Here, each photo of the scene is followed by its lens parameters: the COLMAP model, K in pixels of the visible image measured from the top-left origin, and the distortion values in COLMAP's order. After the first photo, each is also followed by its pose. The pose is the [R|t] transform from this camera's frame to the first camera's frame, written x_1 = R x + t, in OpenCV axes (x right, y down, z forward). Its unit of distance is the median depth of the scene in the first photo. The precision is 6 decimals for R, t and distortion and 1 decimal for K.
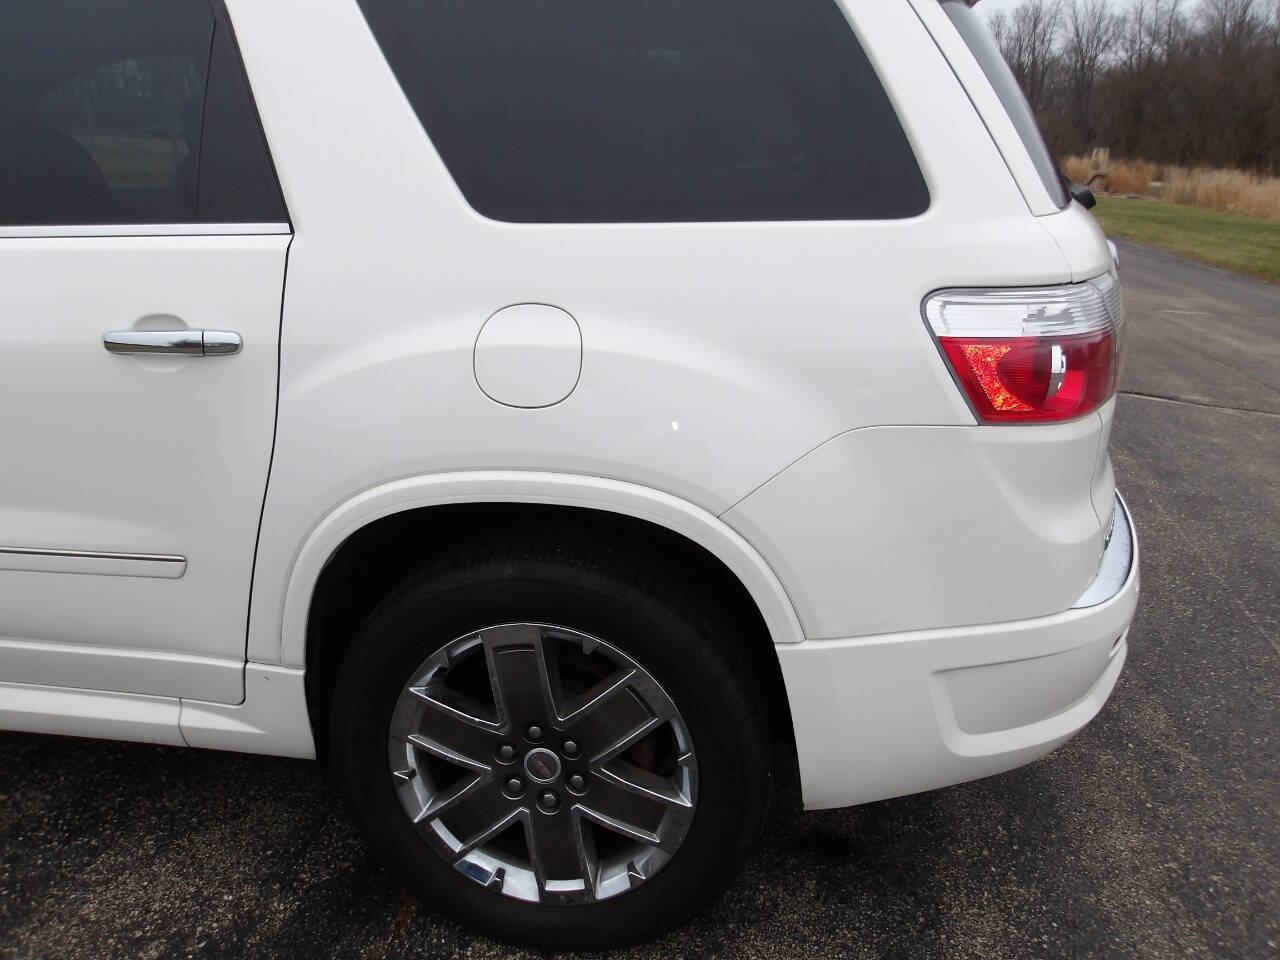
lens RADIAL K [[1067.8, 0, 640.0], [0, 1067.8, 480.0], [0, 0, 1]] dist [0.008582, 0.009375]
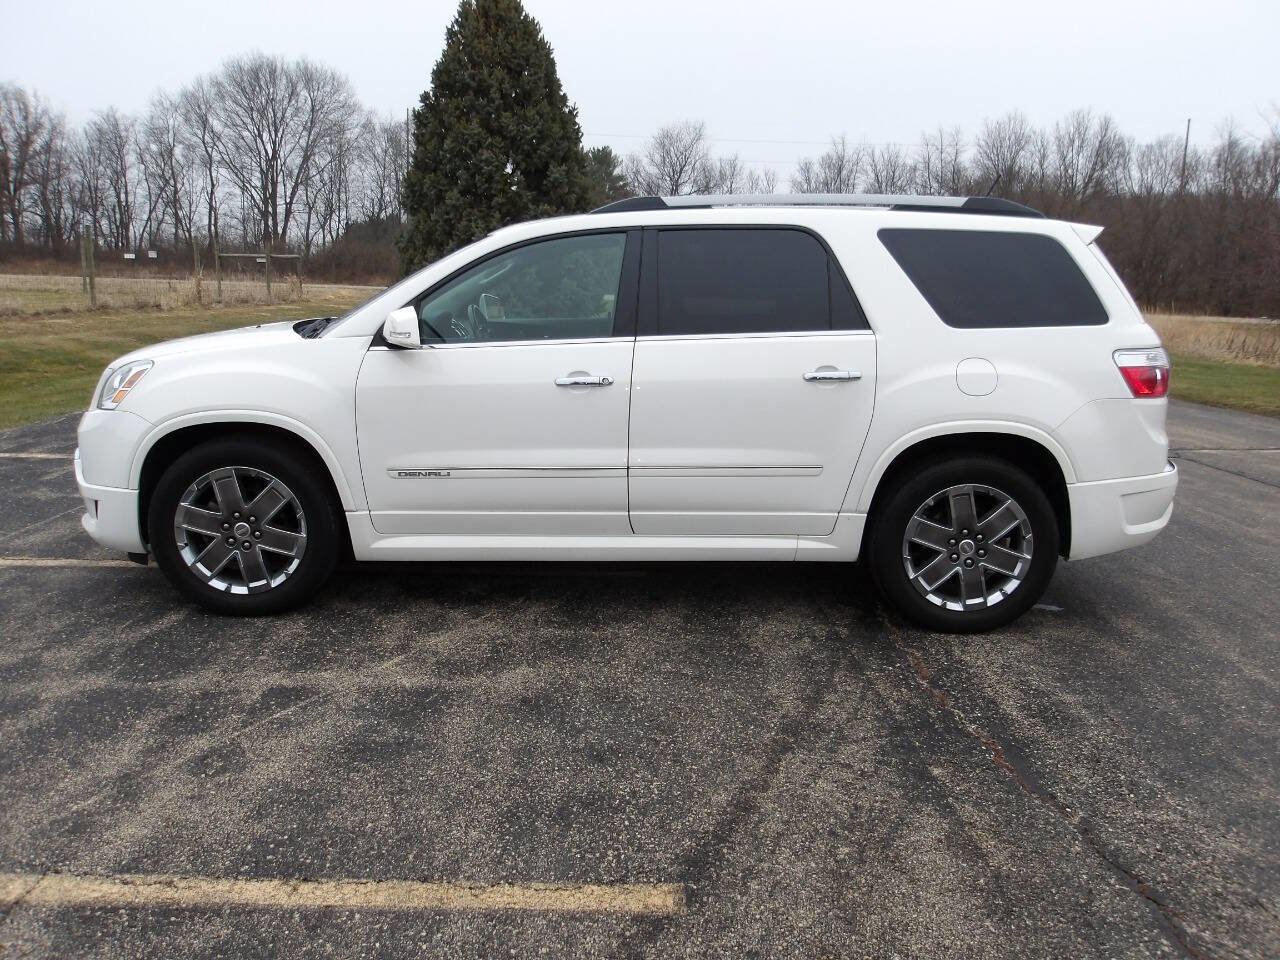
lens RADIAL K [[1068.7, 0, 639.0], [0, 1068.7, 477.1], [0, 0, 1]] dist [0.002961, 0.005940]
pose [[0.987255, -0.033764, 0.155523, -1.216131], [0.051661, 0.992306, -0.112515, 0.348206], [-0.150527, 0.119116, 0.981404, -1.307472]]
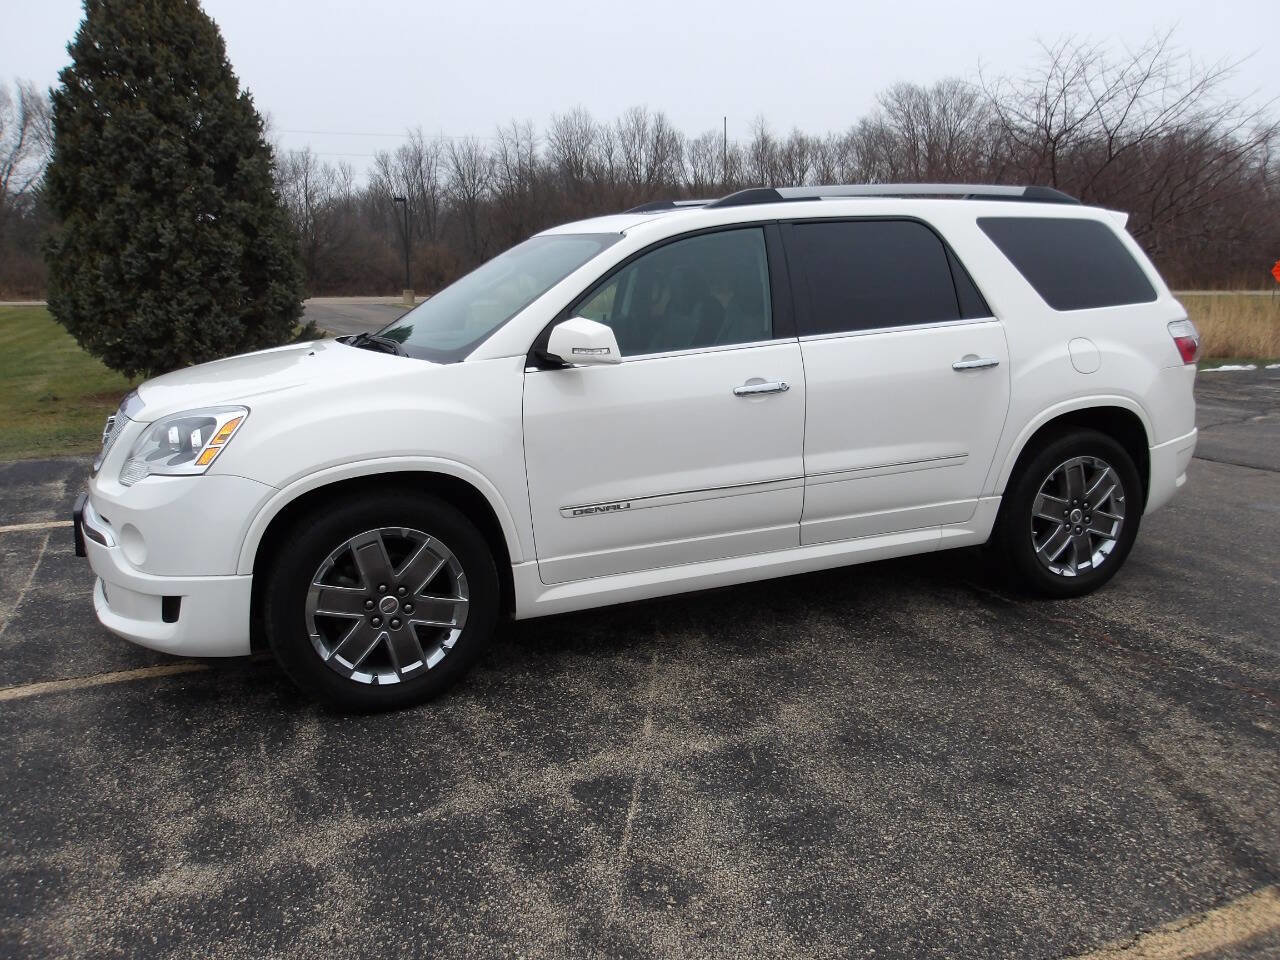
lens RADIAL K [[1065.2, 0, 640.0], [0, 1065.2, 480.0], [0, 0, 1]] dist [0.004849, 0.002747]
pose [[0.848385, -0.141079, 0.510235, -2.320186], [0.195977, 0.979056, -0.055151, 0.118514], [-0.491769, 0.146783, 0.858265, -0.713189]]
